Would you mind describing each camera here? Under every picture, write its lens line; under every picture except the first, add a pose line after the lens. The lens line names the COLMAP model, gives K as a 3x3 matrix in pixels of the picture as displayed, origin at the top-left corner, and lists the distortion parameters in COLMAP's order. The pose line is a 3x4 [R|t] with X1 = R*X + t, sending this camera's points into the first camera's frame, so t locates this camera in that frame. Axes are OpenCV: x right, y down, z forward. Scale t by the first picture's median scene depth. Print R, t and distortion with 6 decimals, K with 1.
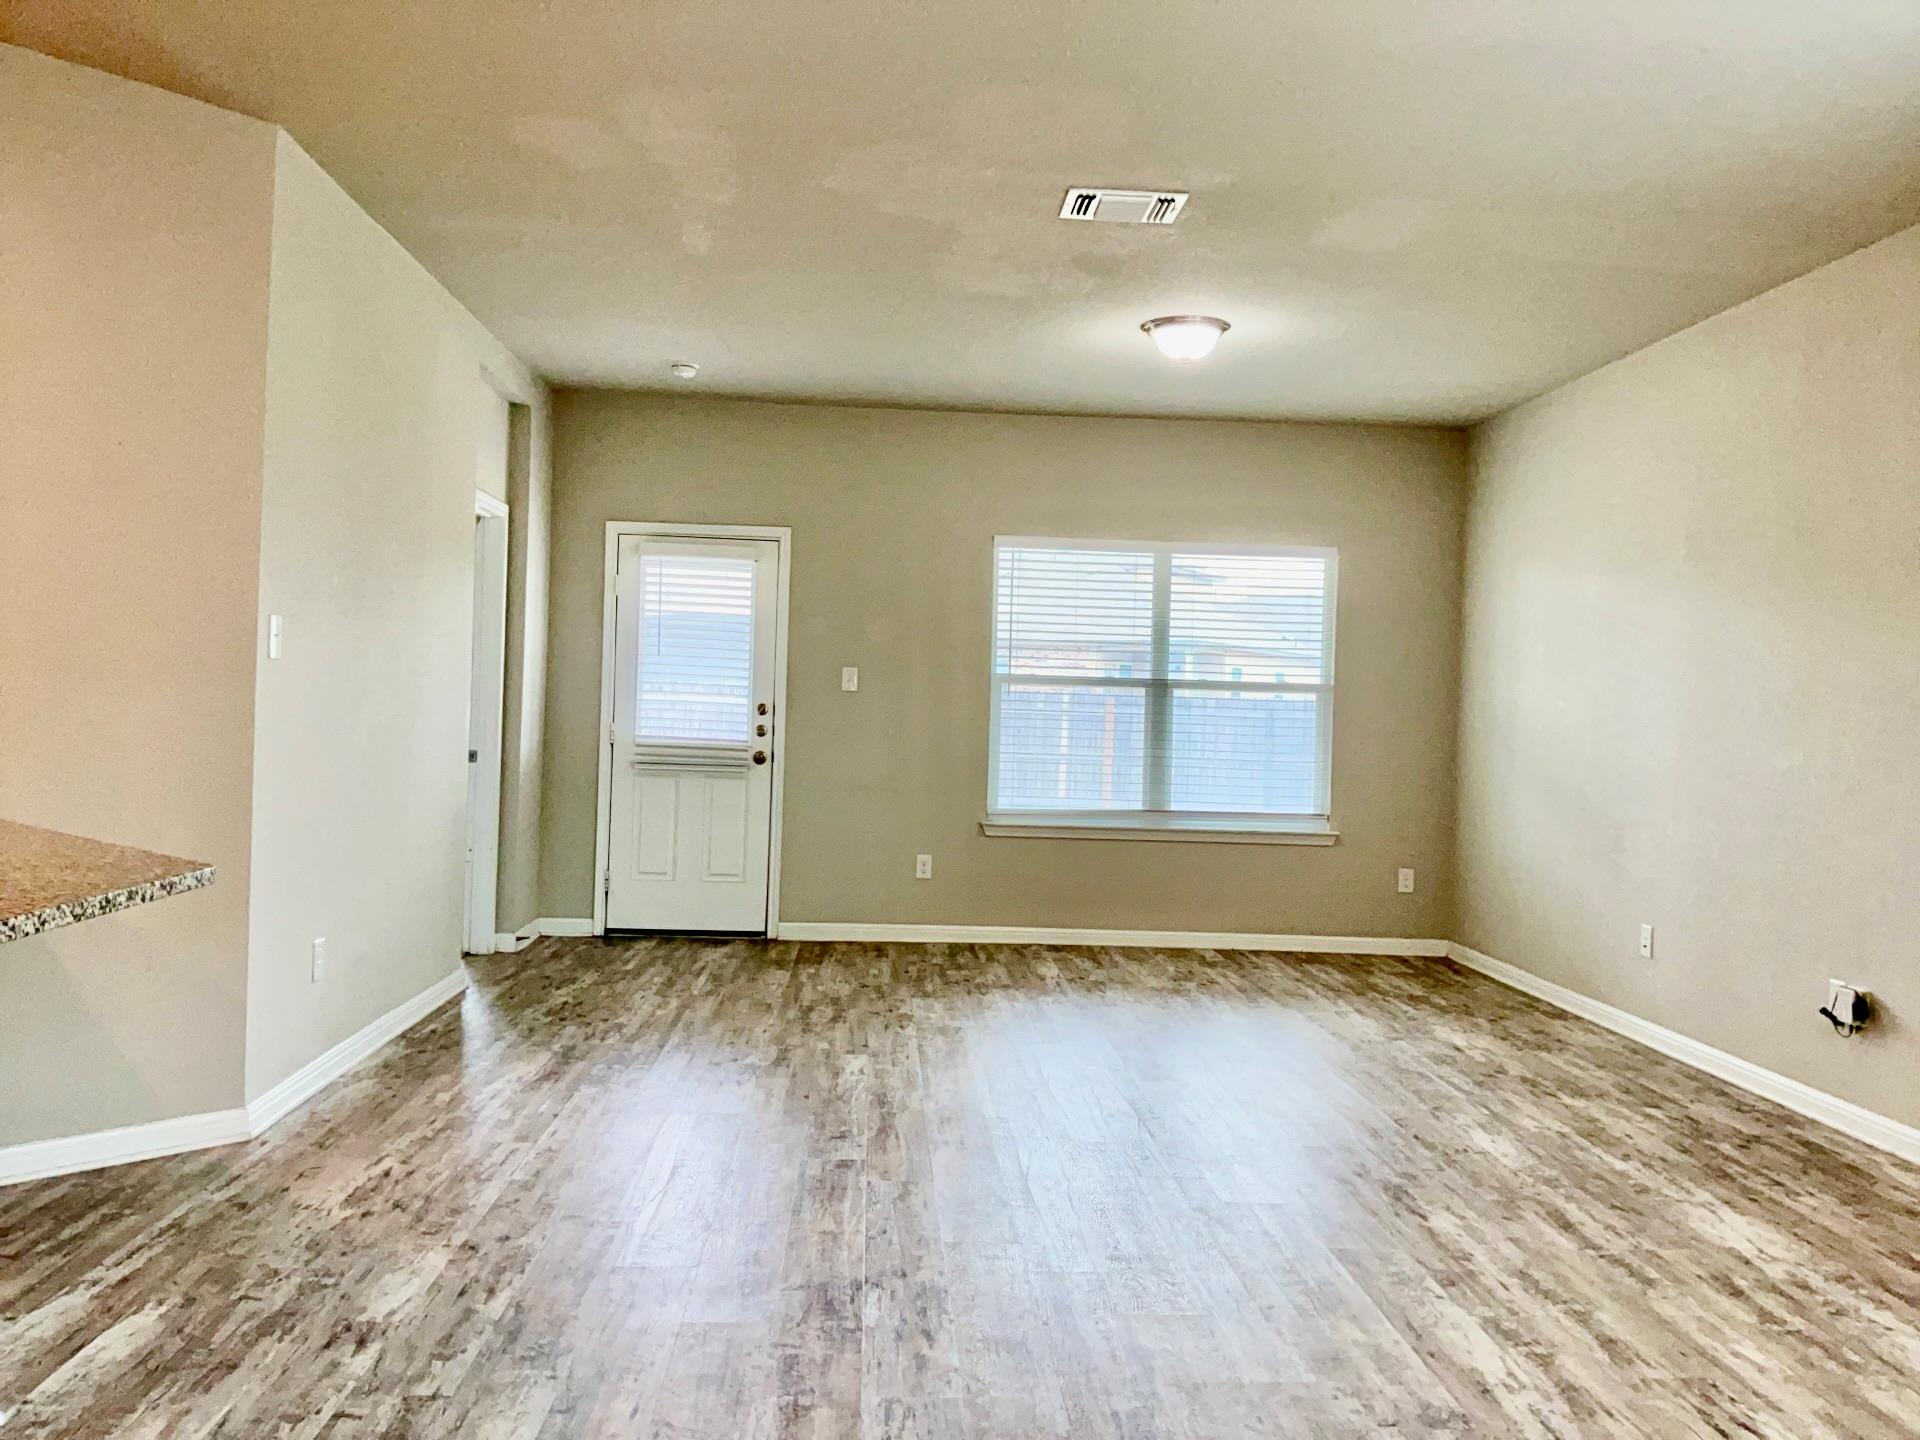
lens RADIAL K [[1534.7, 0, 975.9], [0, 1534.7, 708.9], [0, 0, 1]] dist [0.125041, -0.241291]
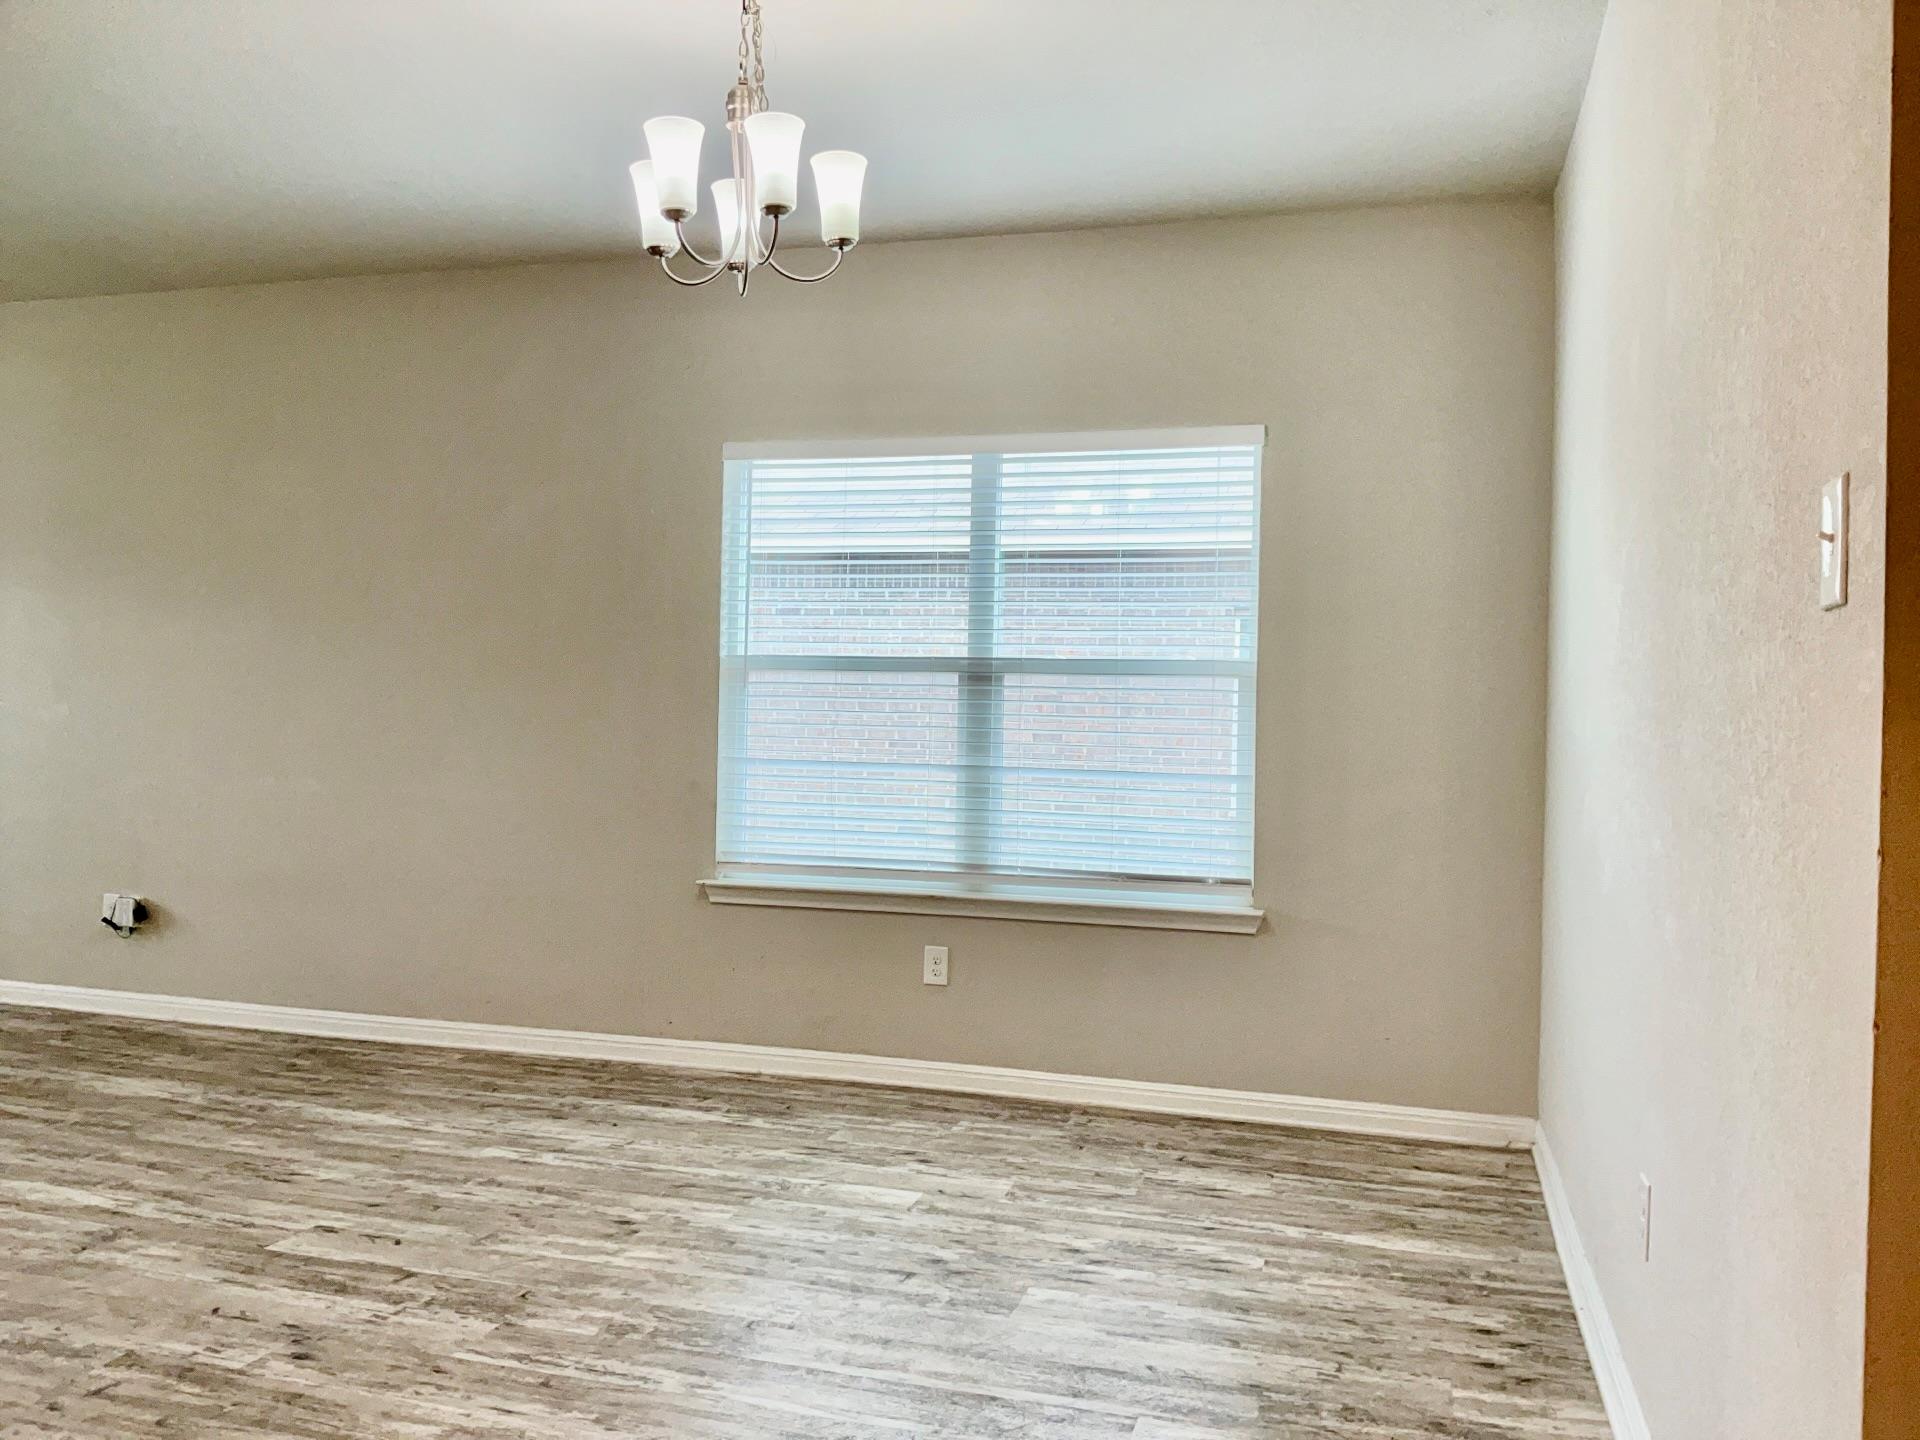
lens RADIAL K [[1517.1, 0, 960.0], [0, 1517.1, 720.0], [0, 0, 1]] dist [0.084729, -0.193768]
pose [[0.340164, -0.014755, 0.940250, -0.215661], [-0.014946, 0.999666, 0.021094, 0.001925], [-0.940247, -0.021228, 0.339830, -0.017191]]
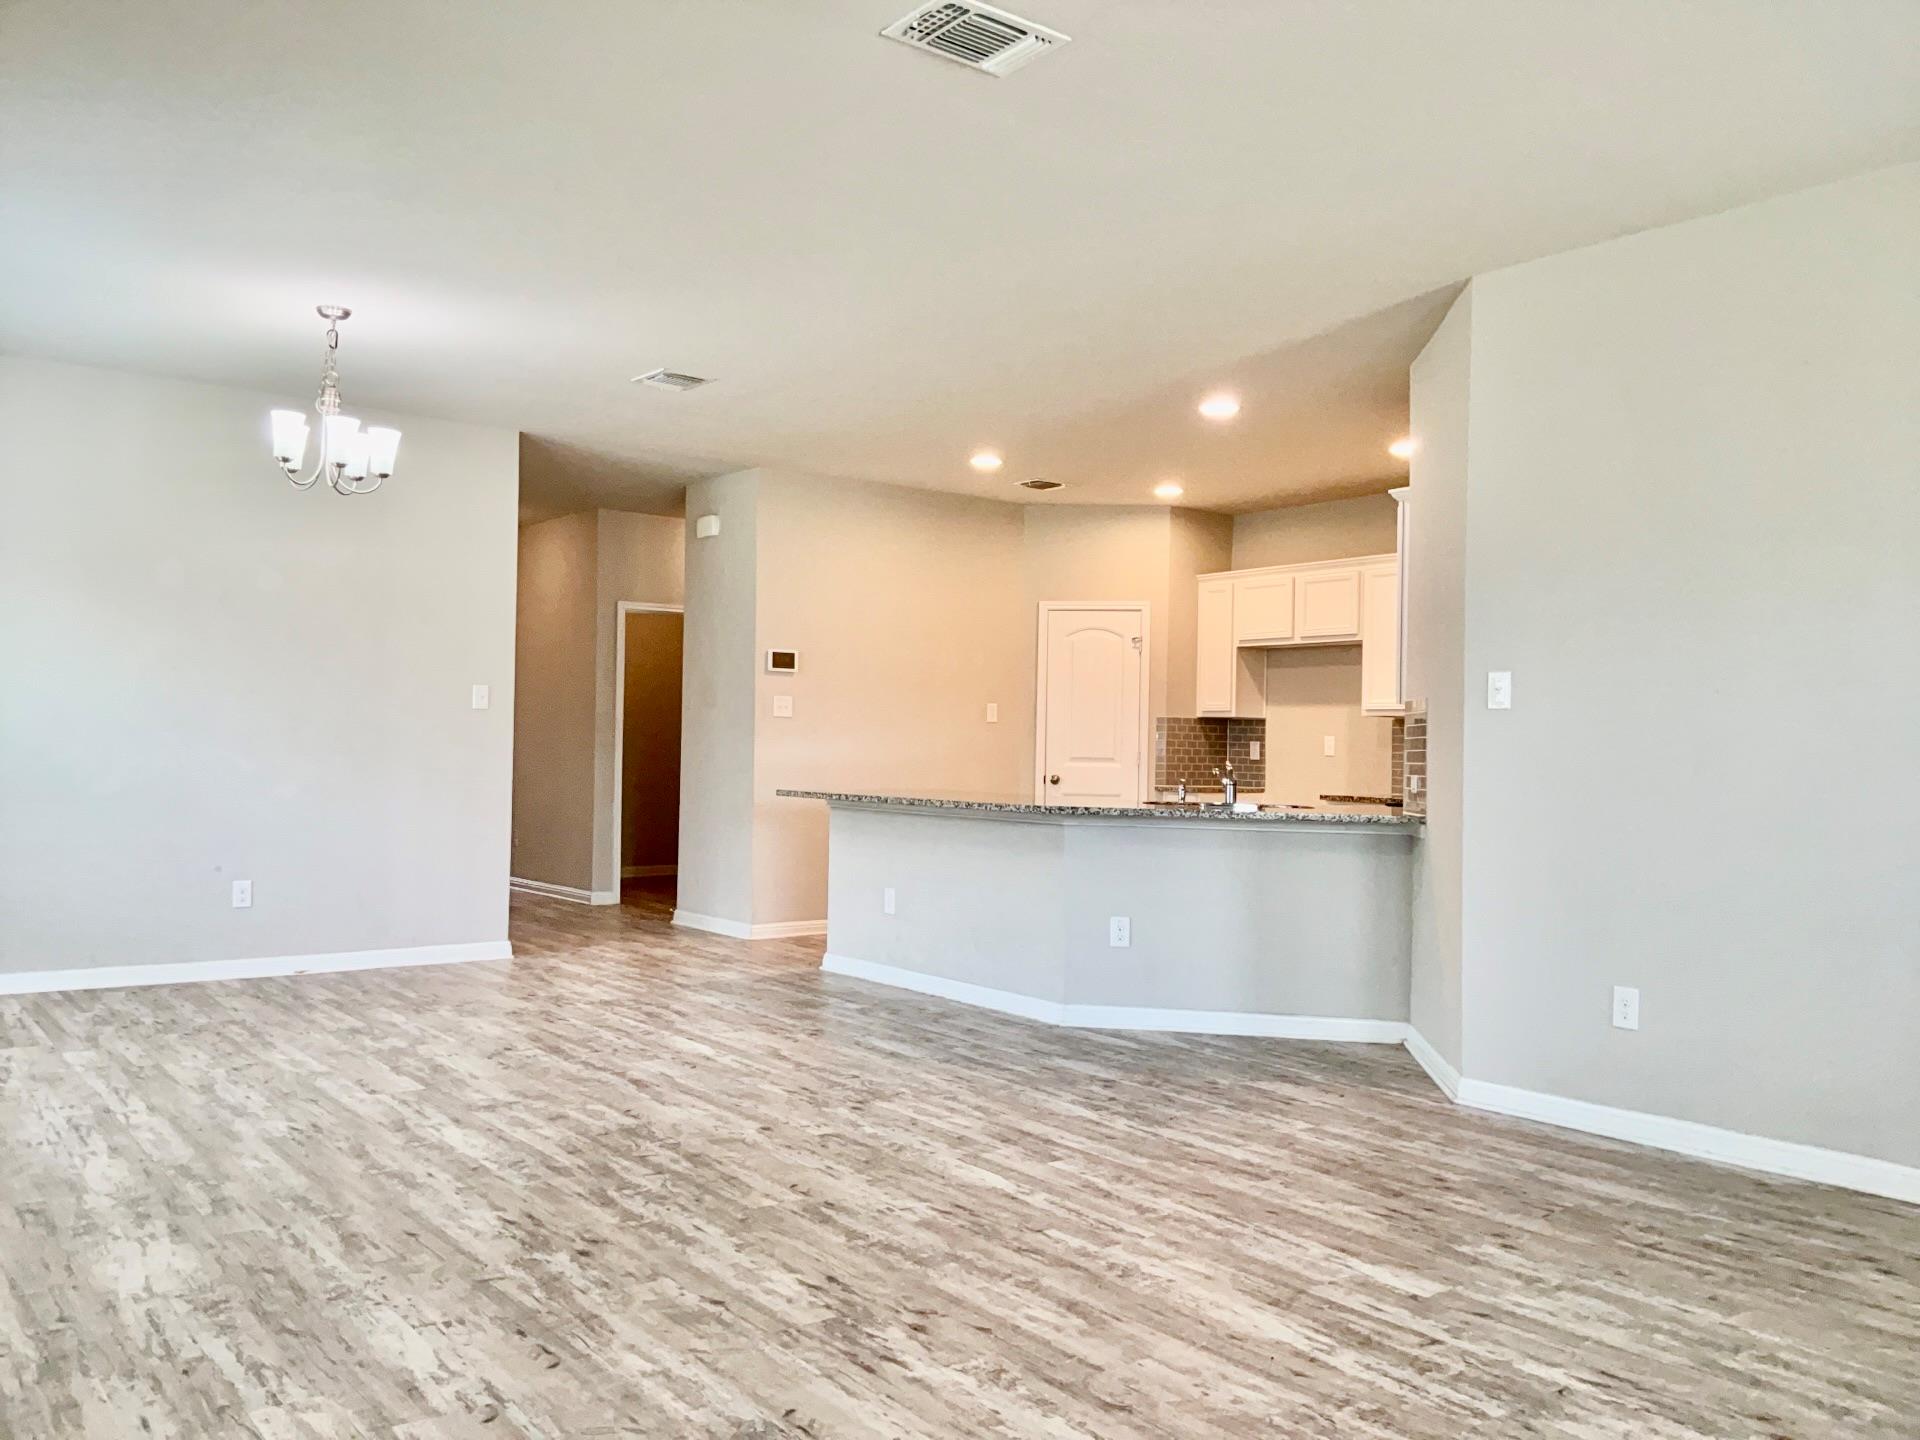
lens RADIAL K [[1517.1, 0, 960.0], [0, 1517.1, 720.0], [0, 0, 1]] dist [0.084729, -0.193768]
pose [[-0.829069, -0.057520, -0.556179, 0.295335], [-0.044596, 0.998328, -0.036769, 0.020494], [0.557364, -0.005681, -0.830249, 0.962909]]
